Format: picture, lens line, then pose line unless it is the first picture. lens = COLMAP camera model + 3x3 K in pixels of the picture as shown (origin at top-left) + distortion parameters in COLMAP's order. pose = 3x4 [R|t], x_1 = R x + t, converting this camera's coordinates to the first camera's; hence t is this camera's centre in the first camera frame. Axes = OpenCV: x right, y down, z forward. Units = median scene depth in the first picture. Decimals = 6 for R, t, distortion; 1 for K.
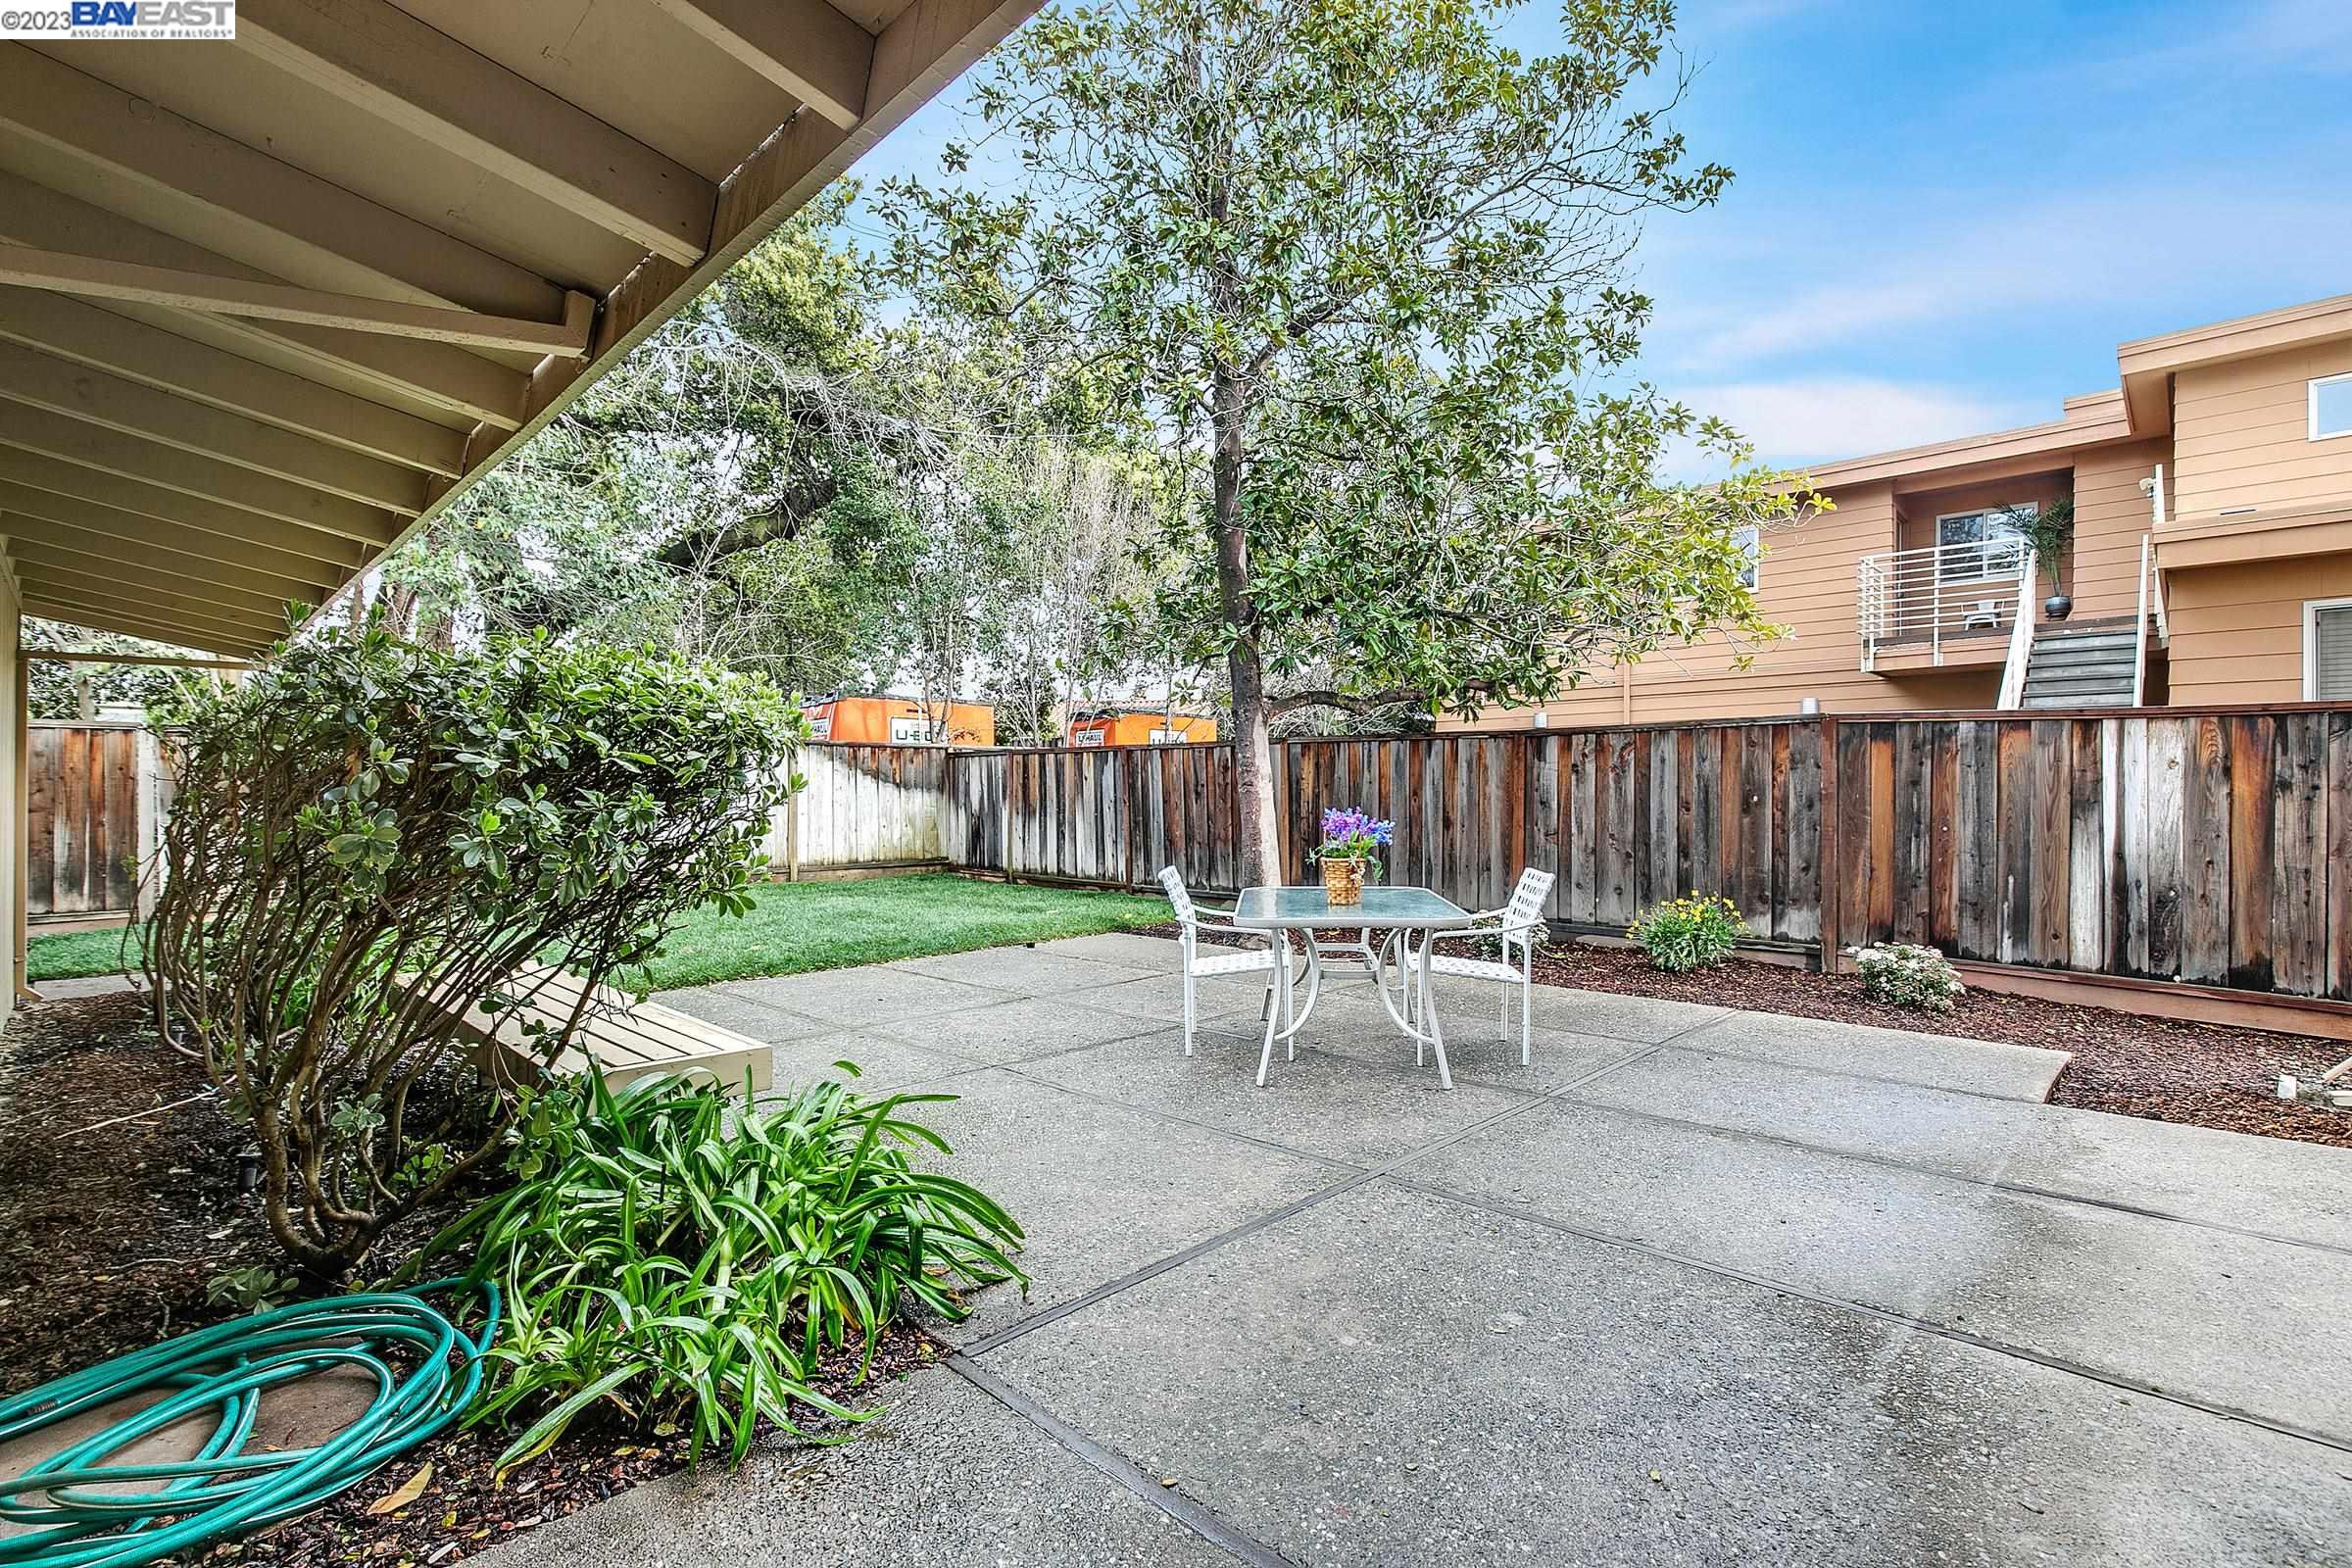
lens RADIAL K [[1073.4, 0, 1178.0], [0, 1073.4, 792.0], [0, 0, 1]] dist [-0.013559, 0.000856]
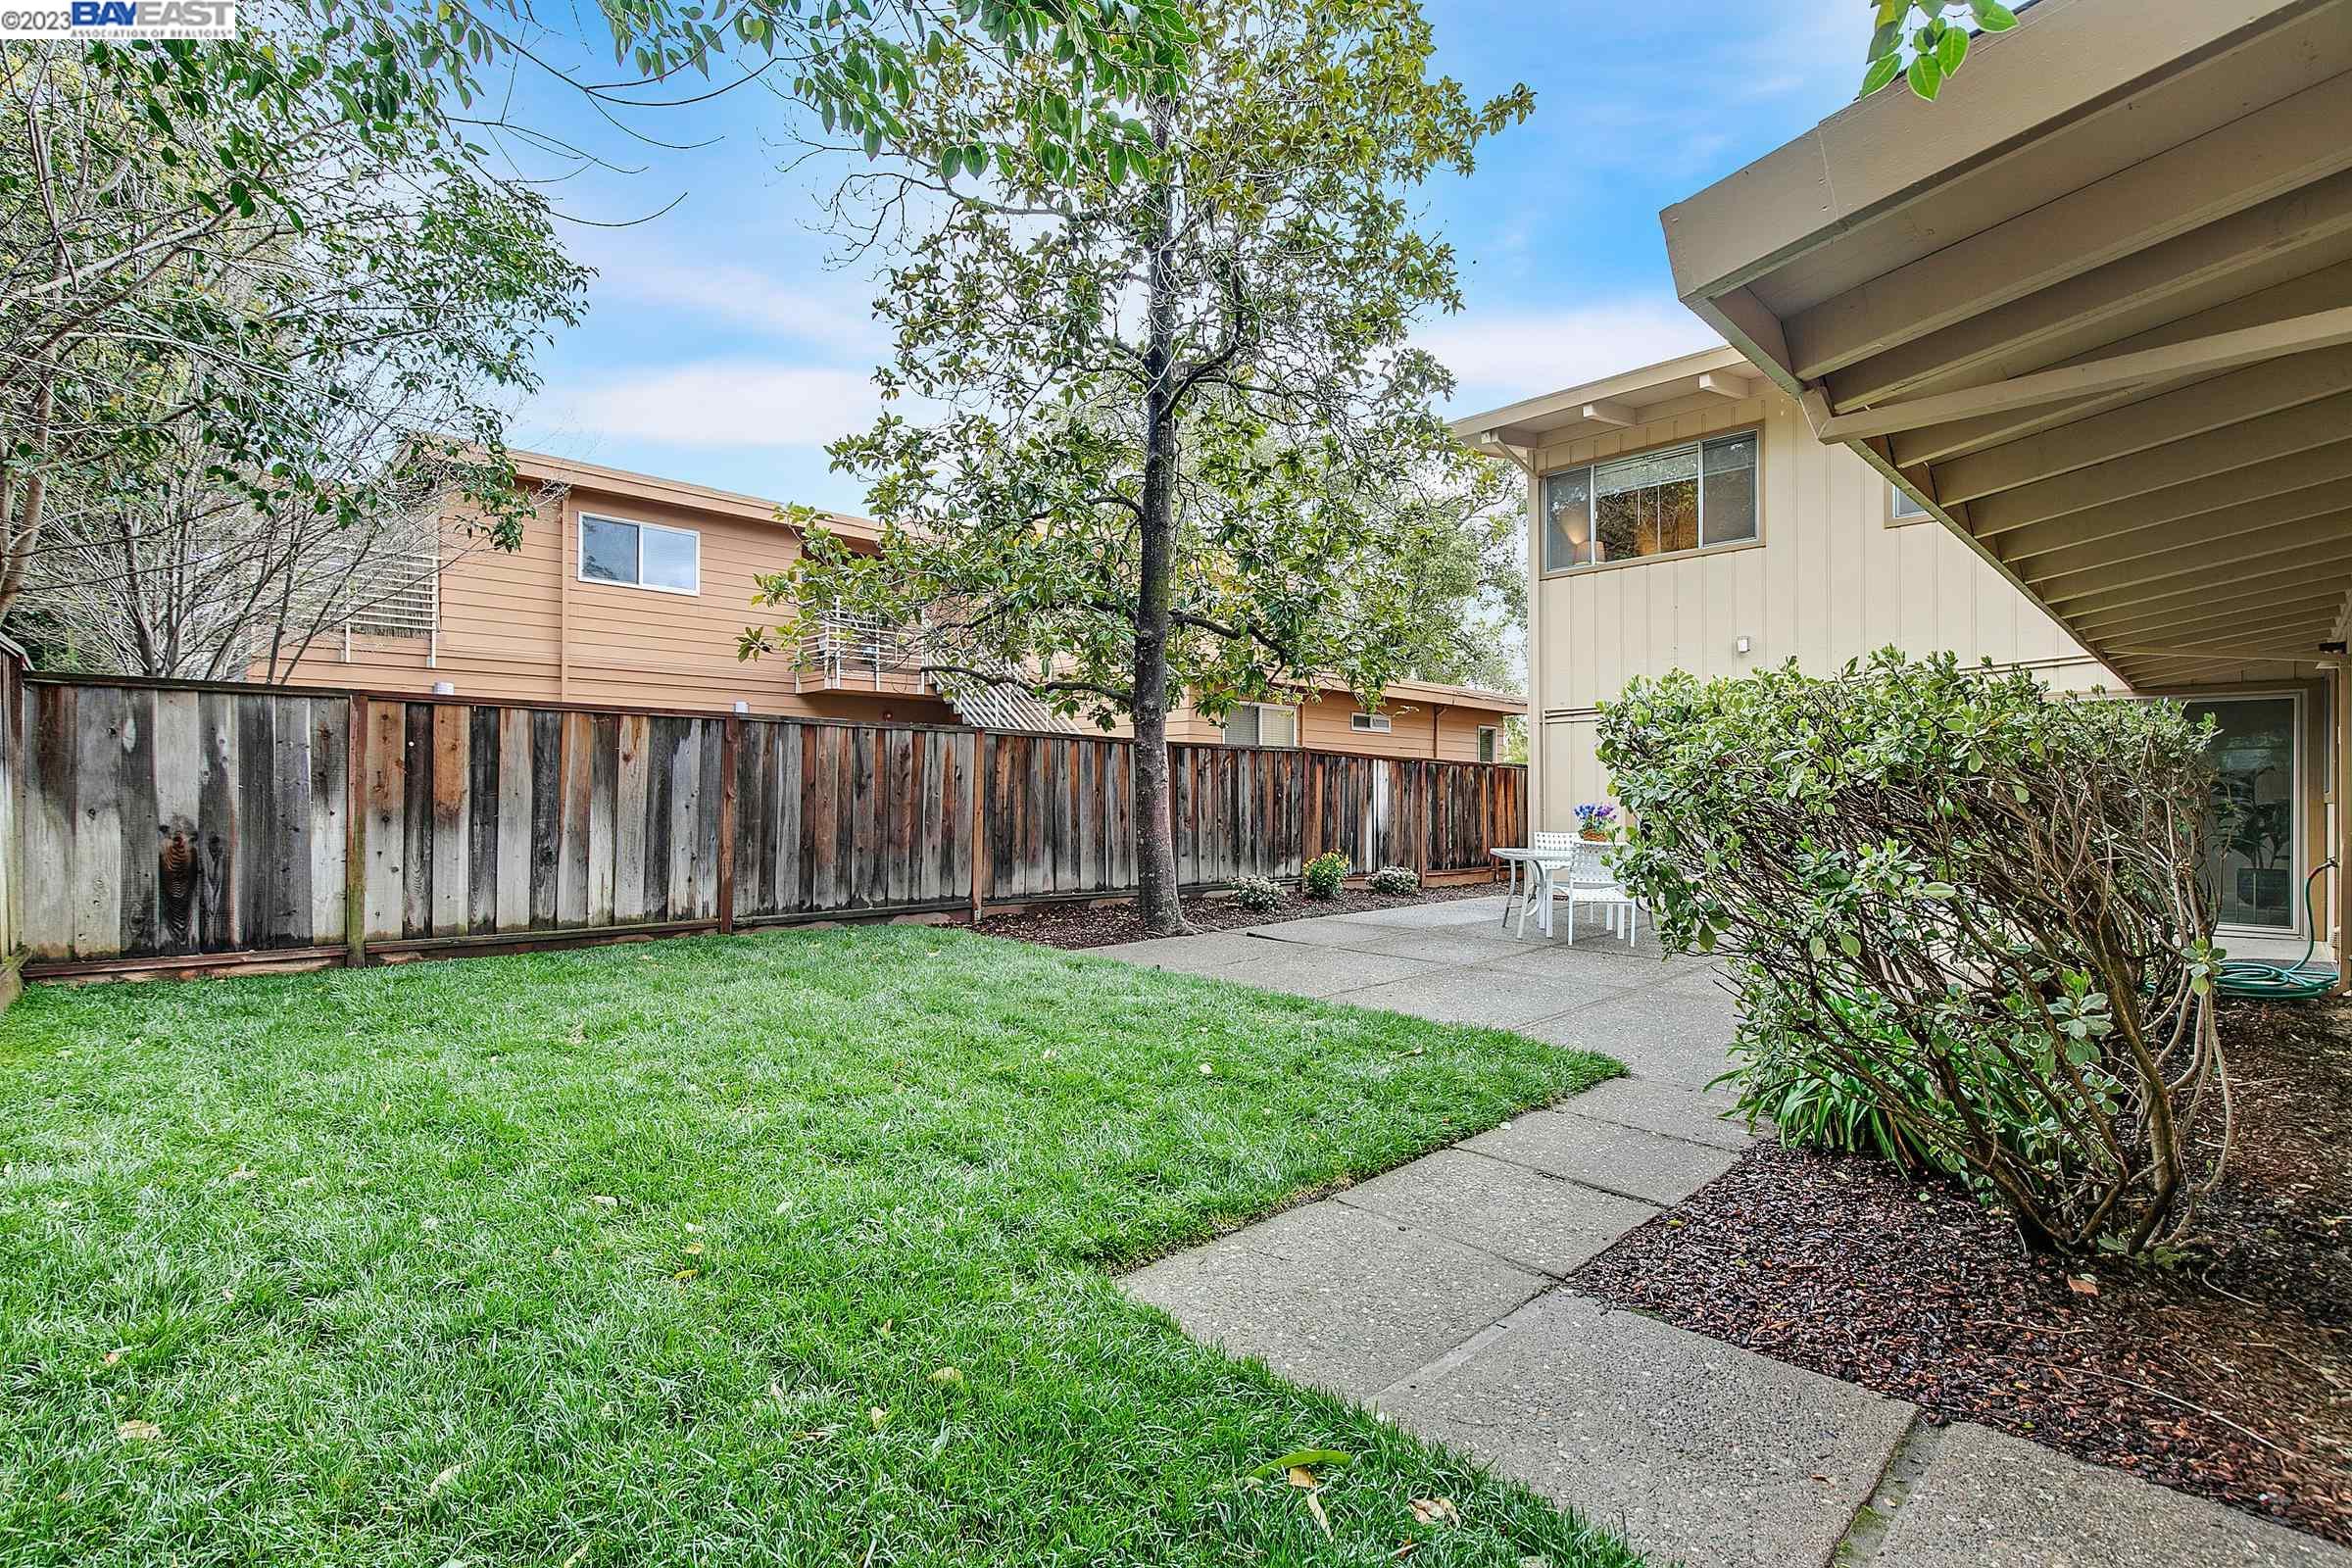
lens RADIAL K [[1066.6, 0, 1179.2], [0, 1066.6, 794.3], [0, 0, 1]] dist [-0.011227, 0.001717]
pose [[0.037189, -0.000655, 0.999308, -0.711424], [-0.011519, 0.999933, 0.001085, 0.003349], [-0.999242, -0.011551, 0.037179, 0.699565]]
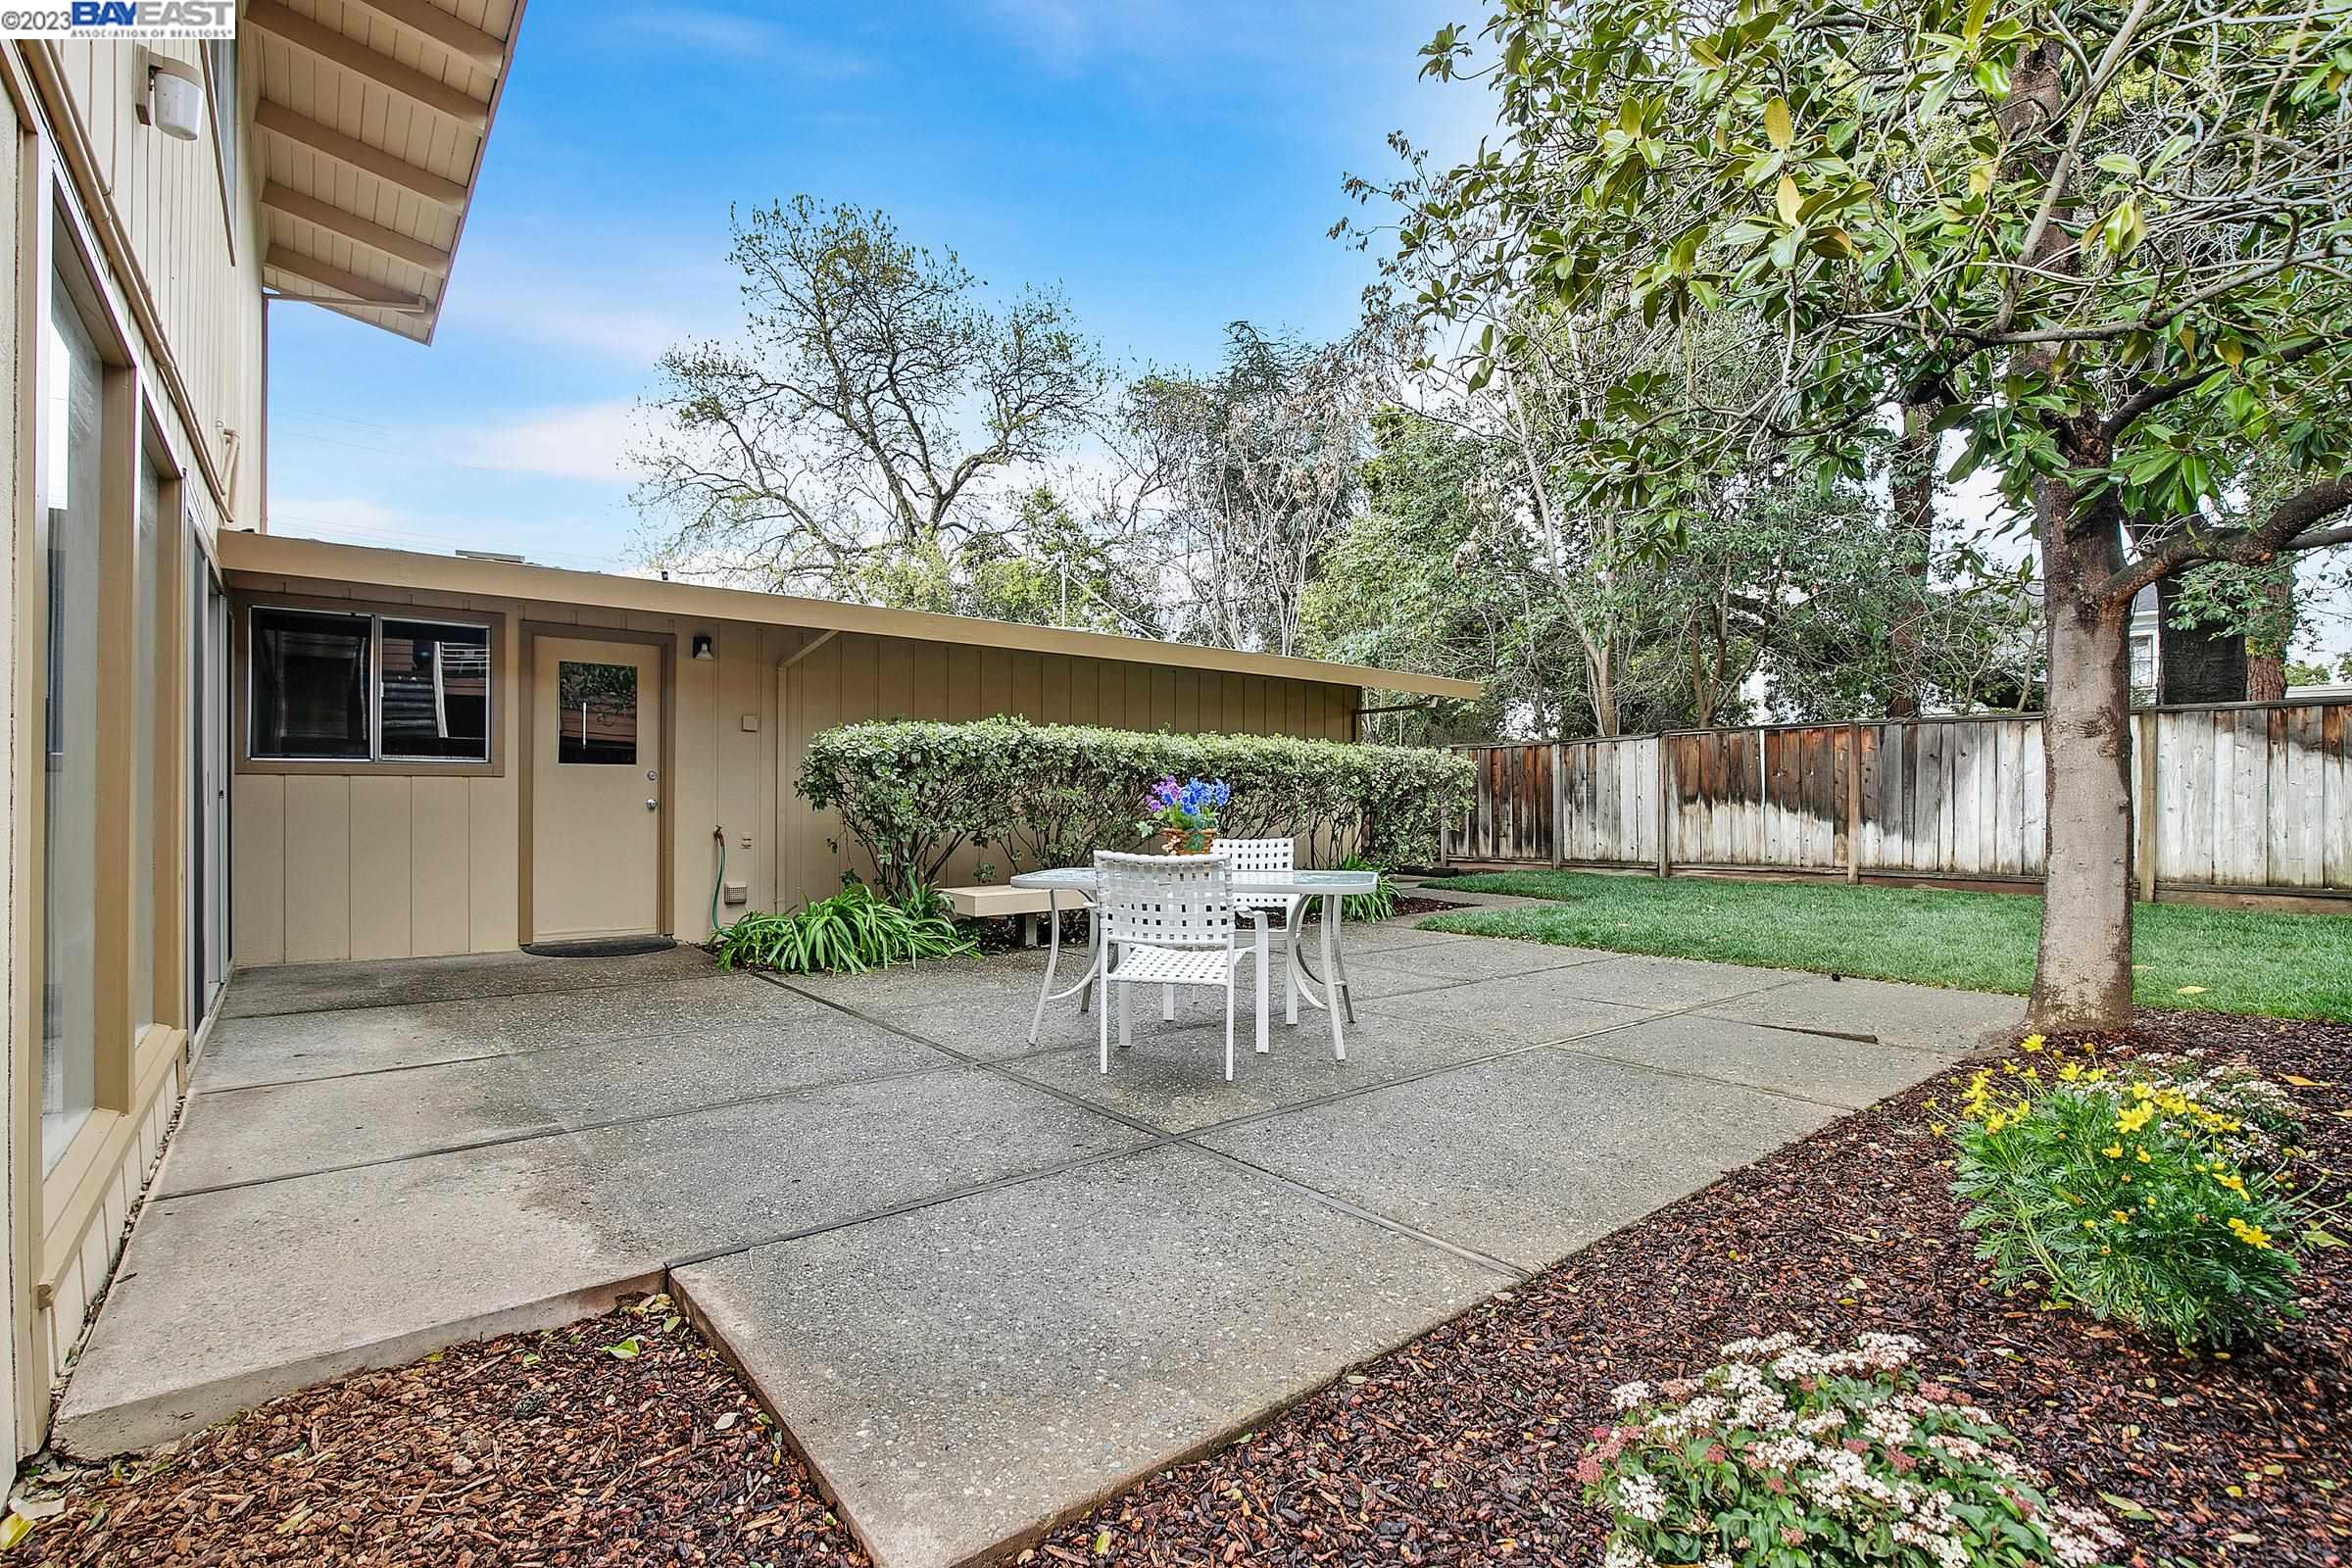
lens RADIAL K [[1066.6, 0, 1179.2], [0, 1066.6, 794.3], [0, 0, 1]] dist [-0.011227, 0.001717]
pose [[-0.111415, -0.000361, -0.993774, 0.472204], [0.000390, 1.000000, -0.000407, 0.011417], [0.993774, -0.000433, -0.111415, 0.466524]]
